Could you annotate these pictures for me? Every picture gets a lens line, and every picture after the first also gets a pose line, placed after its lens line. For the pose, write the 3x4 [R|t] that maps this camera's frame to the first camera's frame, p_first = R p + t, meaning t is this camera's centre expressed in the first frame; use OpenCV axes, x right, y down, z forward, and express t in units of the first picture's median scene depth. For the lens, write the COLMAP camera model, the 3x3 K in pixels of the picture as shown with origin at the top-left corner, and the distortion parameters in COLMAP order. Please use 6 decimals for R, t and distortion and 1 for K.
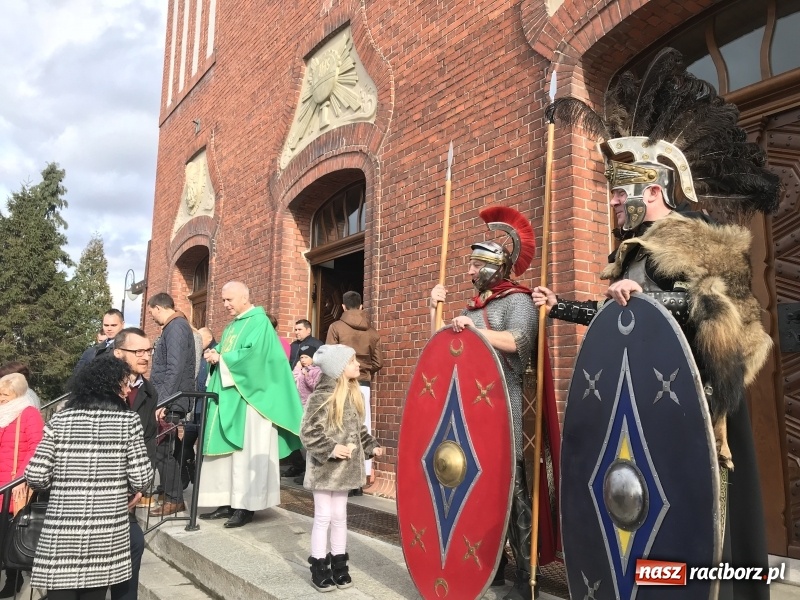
lens RADIAL K [[678.3, 0, 389.2], [0, 678.3, 303.7], [0, 0, 1]] dist [0.034414, -0.019518]
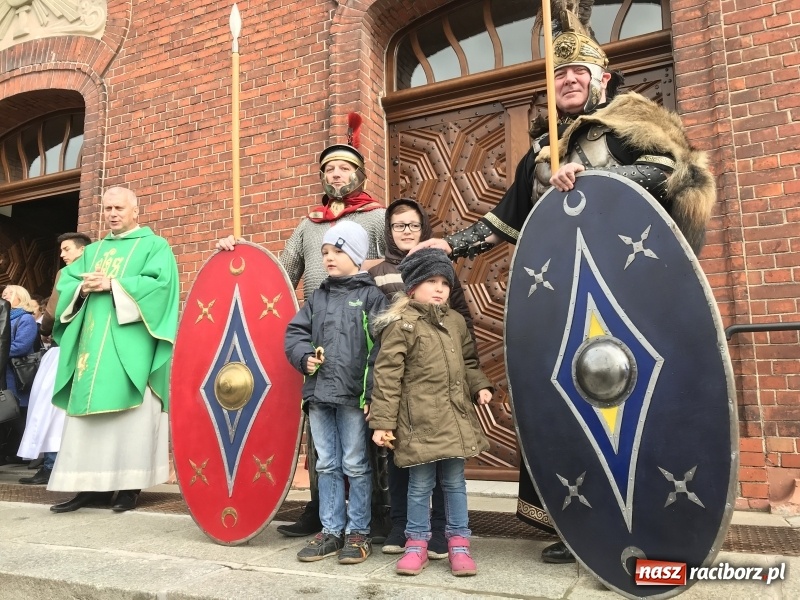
lens RADIAL K [[678.3, 0, 398.4], [0, 678.3, 297.3], [0, 0, 1]] dist [0.034414, -0.019518]
pose [[0.870038, 0.054473, 0.489966, -0.113725], [-0.045375, 0.998506, -0.030438, 0.069619], [-0.490892, 0.004250, 0.871210, 0.097531]]
